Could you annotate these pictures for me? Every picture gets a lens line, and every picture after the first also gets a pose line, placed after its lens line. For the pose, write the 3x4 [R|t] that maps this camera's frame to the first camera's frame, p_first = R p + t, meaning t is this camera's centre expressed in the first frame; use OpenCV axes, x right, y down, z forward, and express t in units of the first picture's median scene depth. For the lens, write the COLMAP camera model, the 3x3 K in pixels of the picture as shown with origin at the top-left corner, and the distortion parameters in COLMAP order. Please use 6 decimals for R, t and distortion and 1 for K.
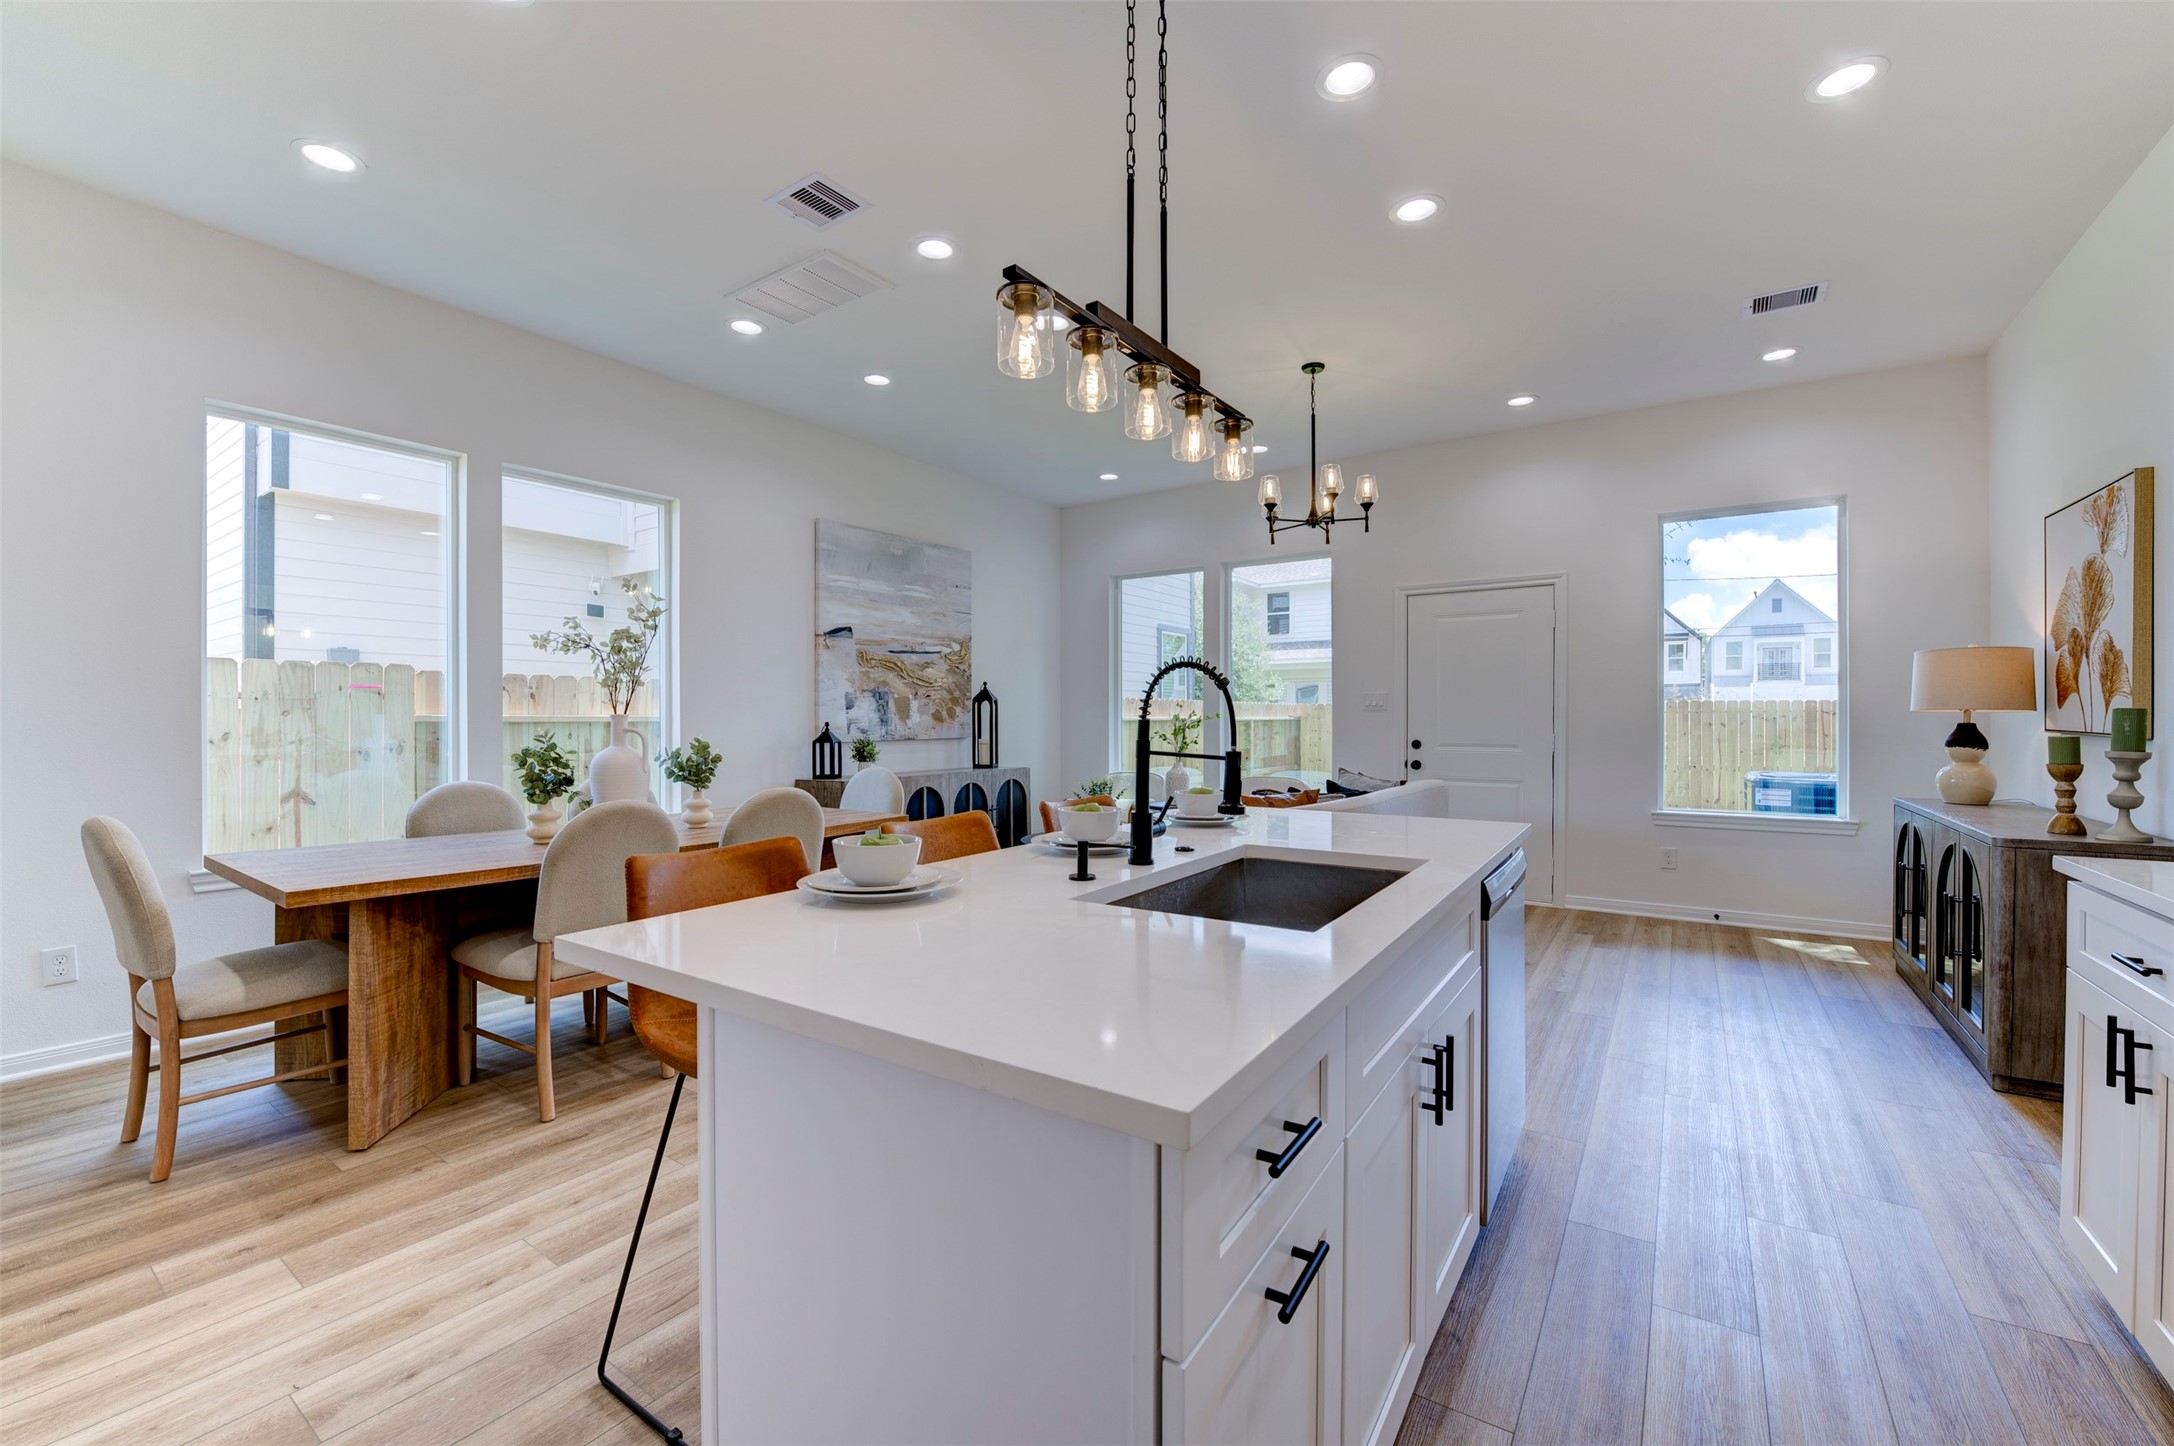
lens RADIAL K [[876.1, 0, 1088.4], [0, 876.1, 723.0], [0, 0, 1]] dist [-0.016095, -0.002117]
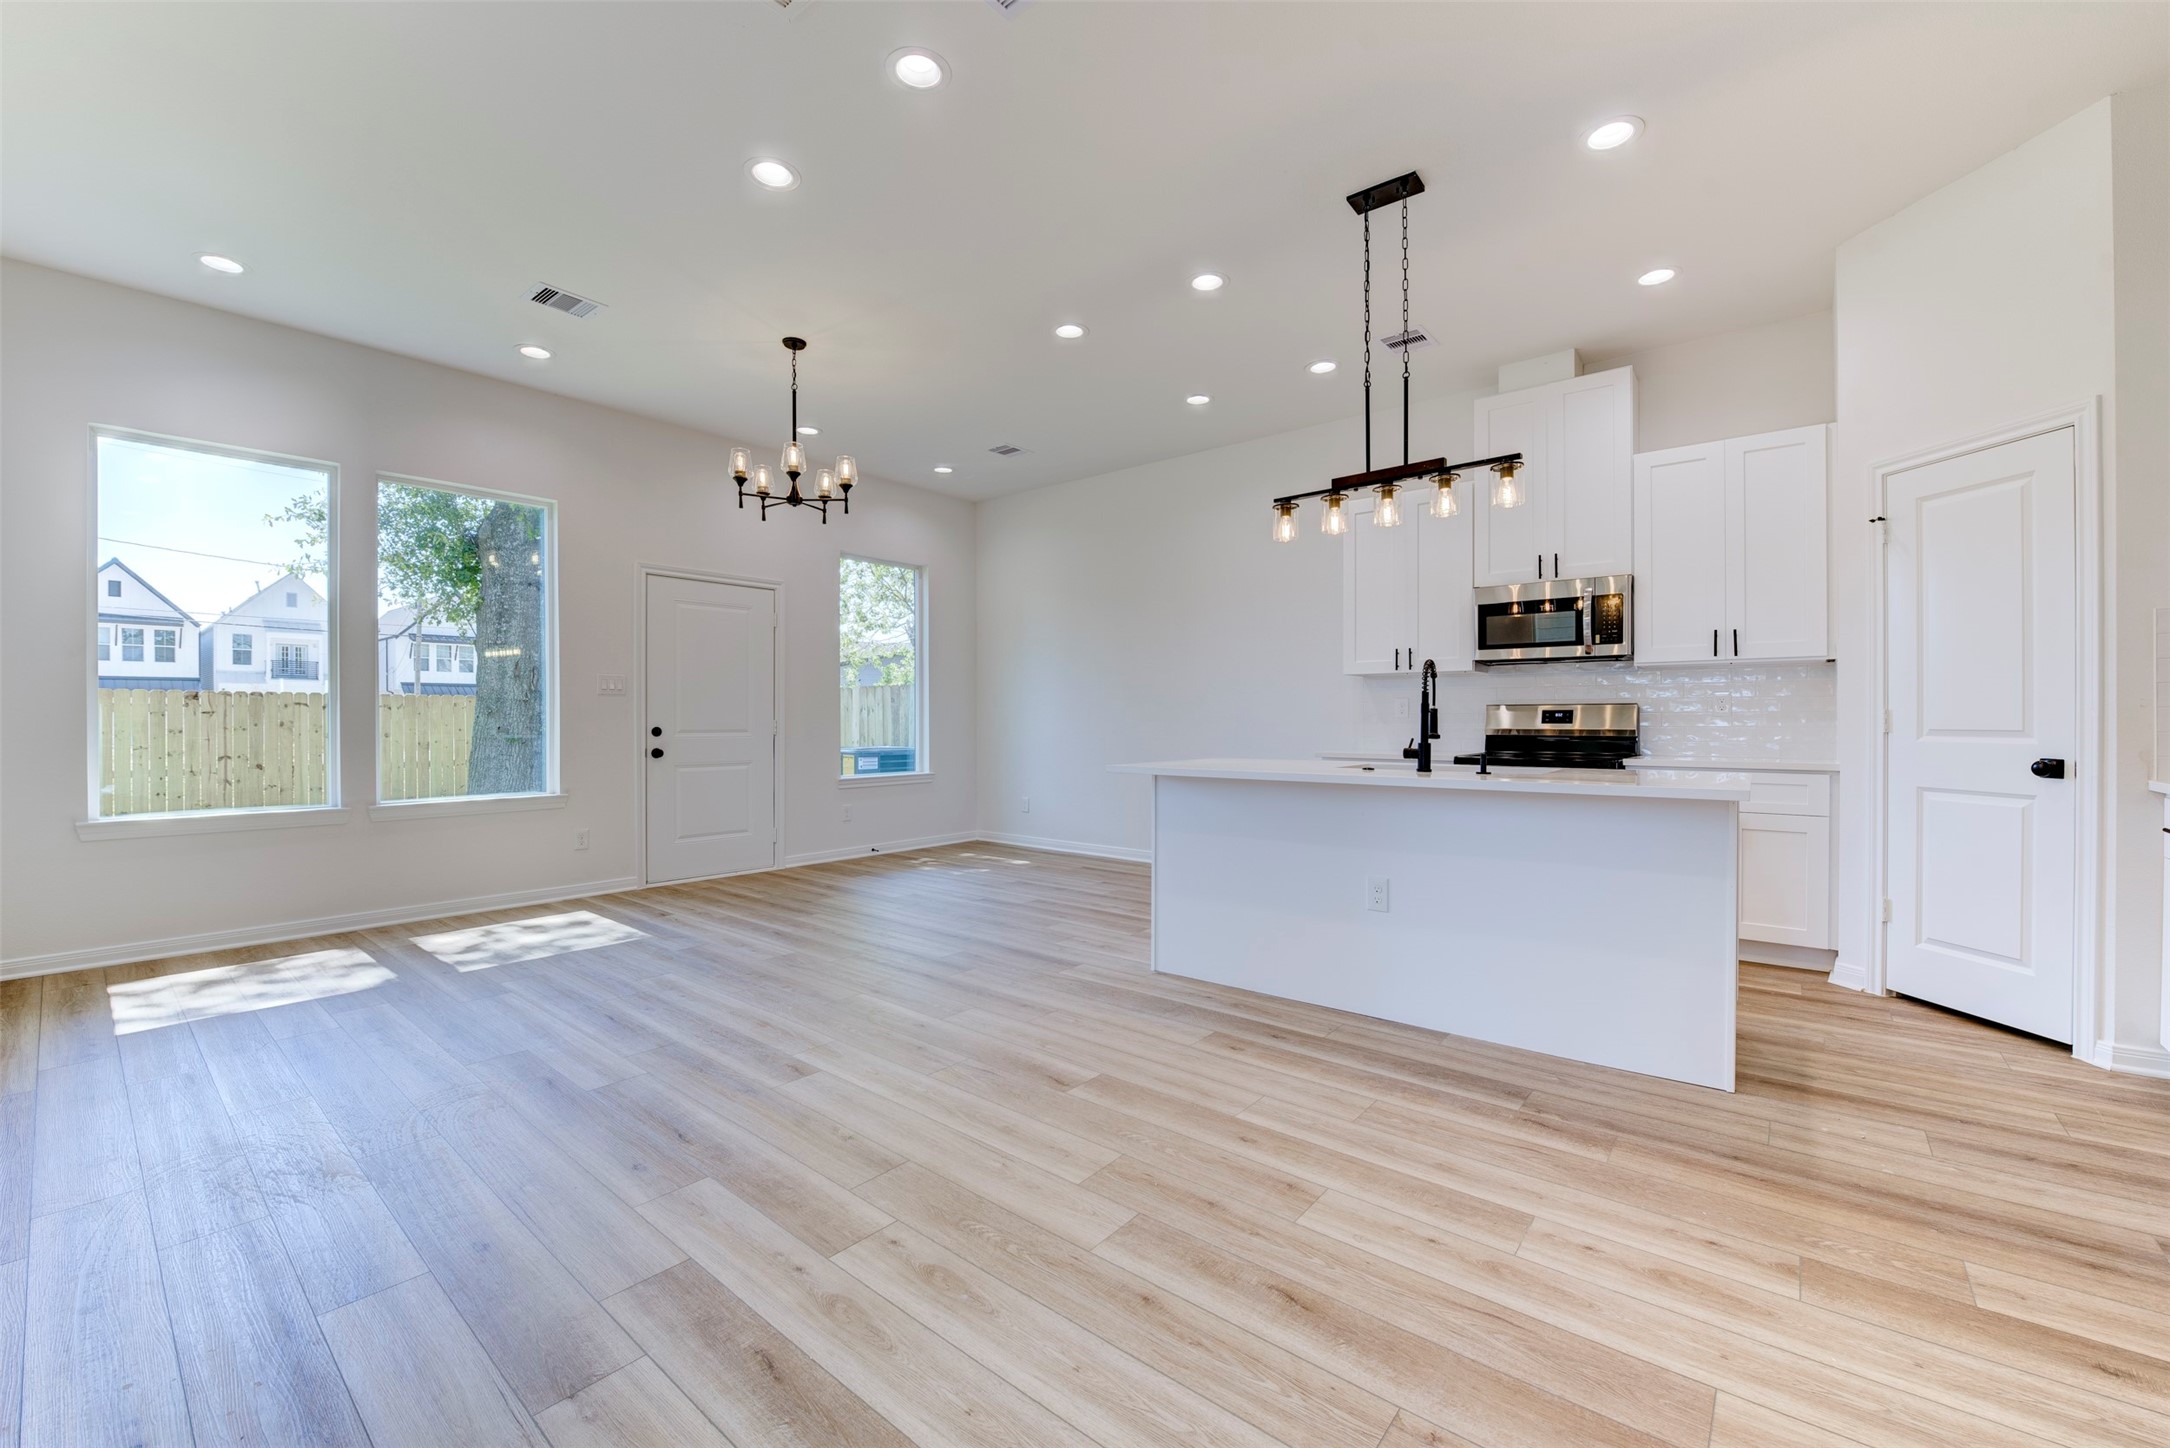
lens RADIAL K [[865.7, 0, 1085.0], [0, 865.7, 724.0], [0, 0, 1]] dist [-0.014072, -0.002998]
pose [[0.088305, -0.004556, 0.996083, -0.690423], [0.005762, 0.999975, 0.004063, 0.019737], [-0.996077, 0.005381, 0.088329, 0.597819]]
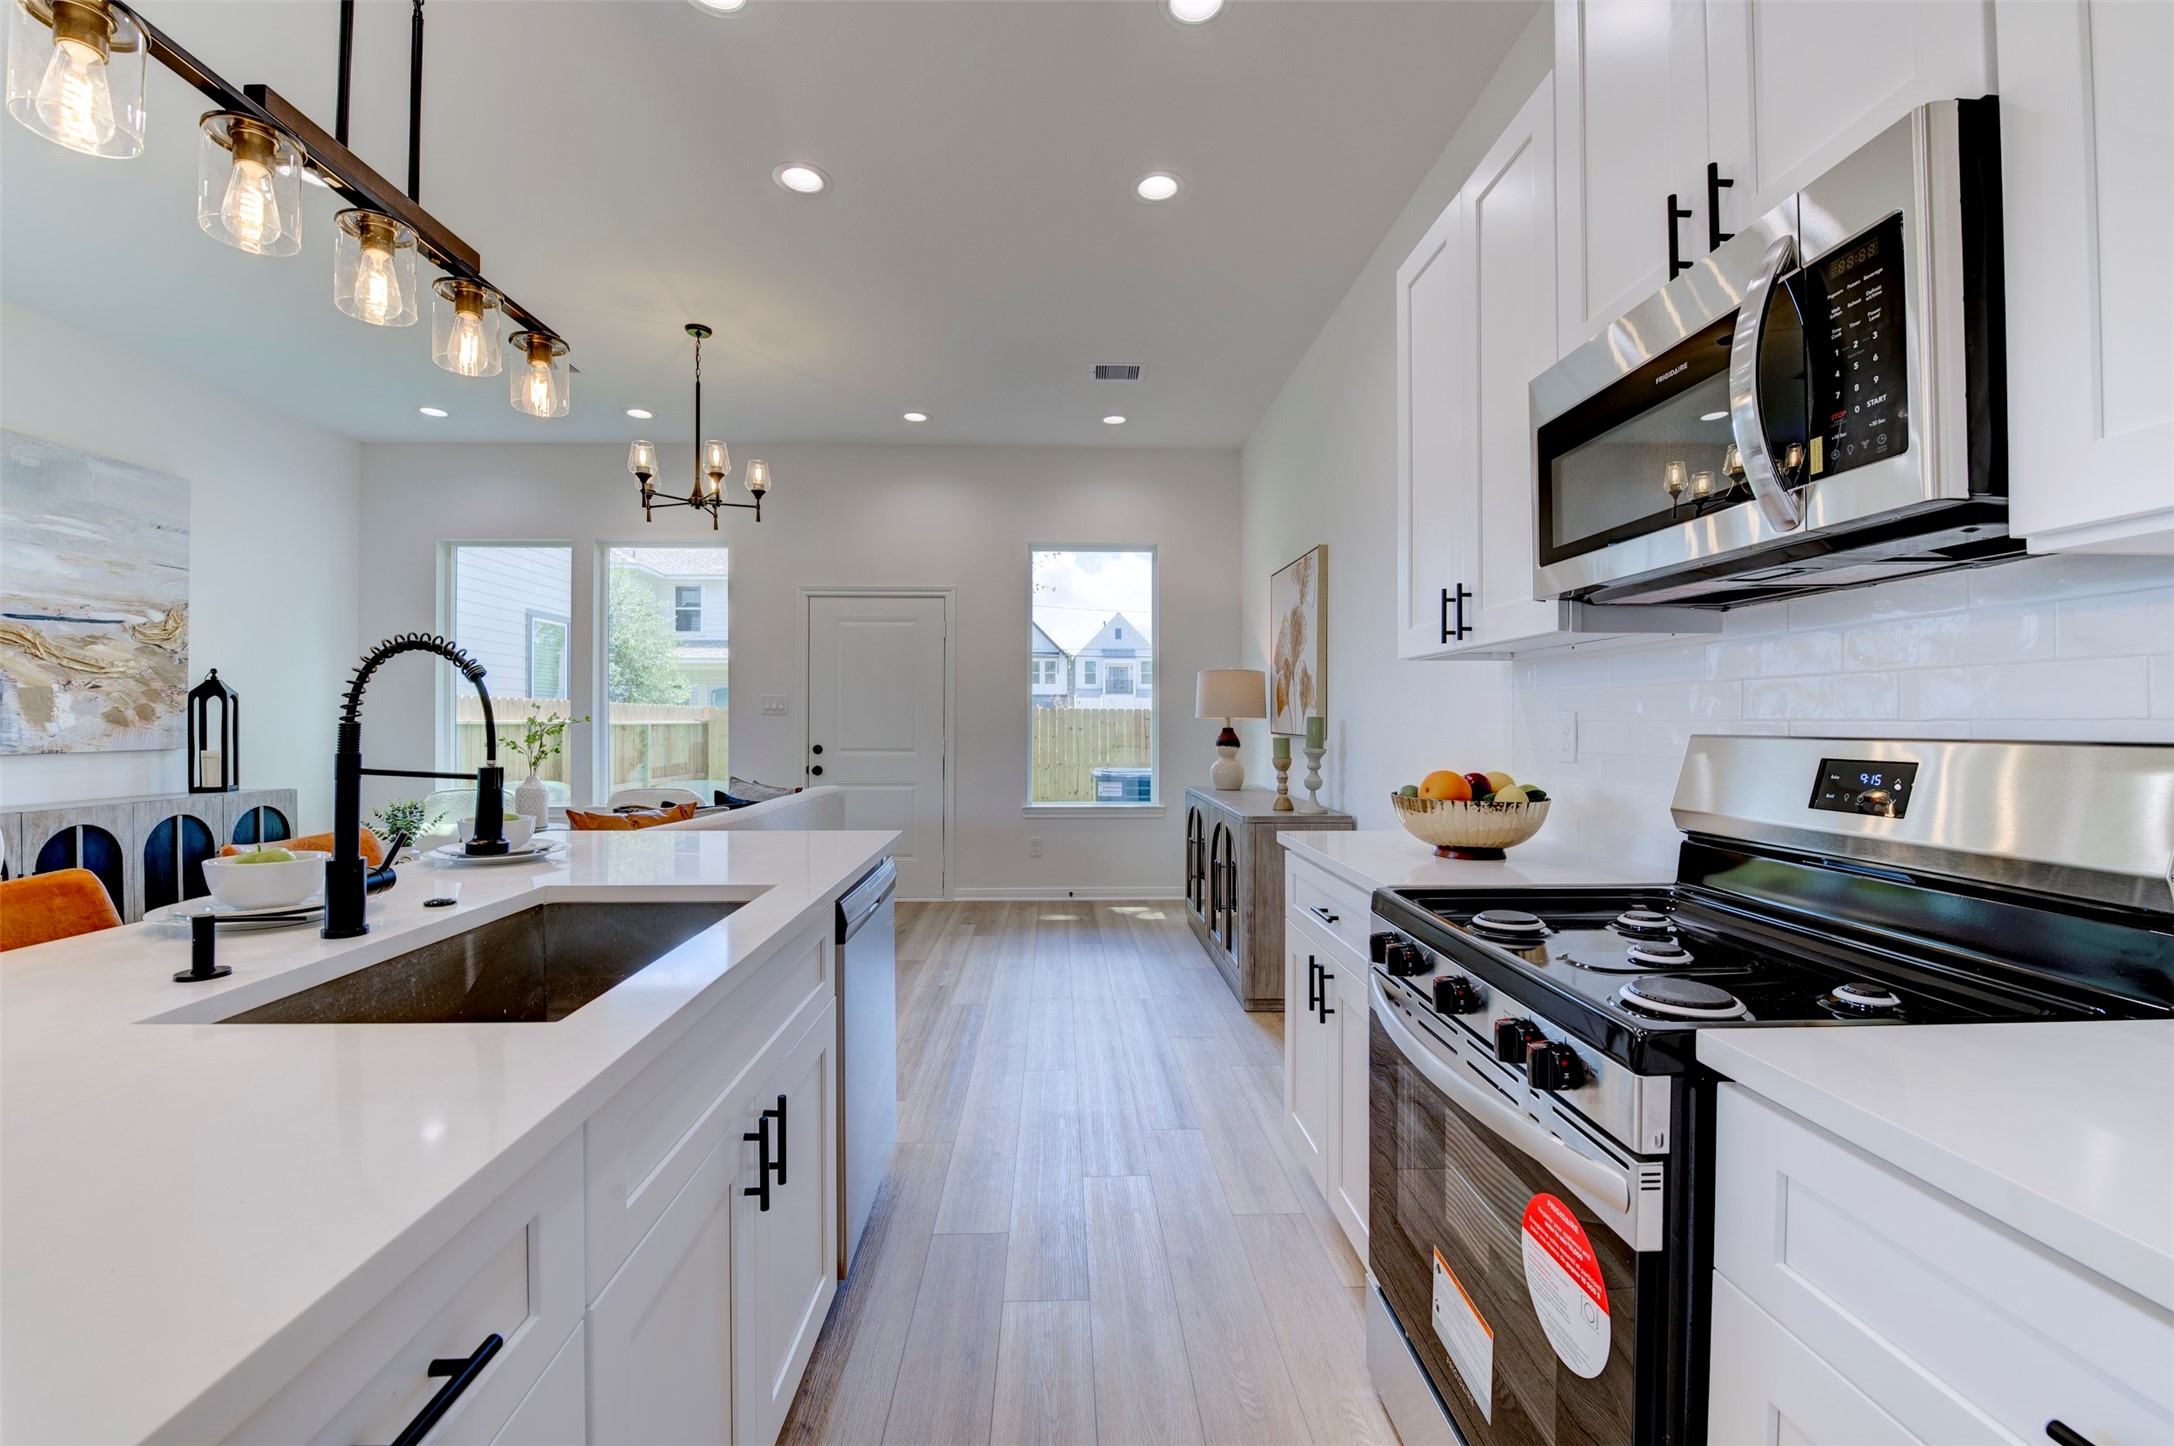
lens RADIAL K [[878.7, 0, 1090.2], [0, 878.7, 722.5], [0, 0, 1]] dist [-0.015649, -0.001754]
pose [[0.802701, 0.003254, 0.596373, 0.047707], [0.000065, 0.999985, -0.005543, -0.000267], [-0.596381, 0.004488, 0.802689, 0.044158]]
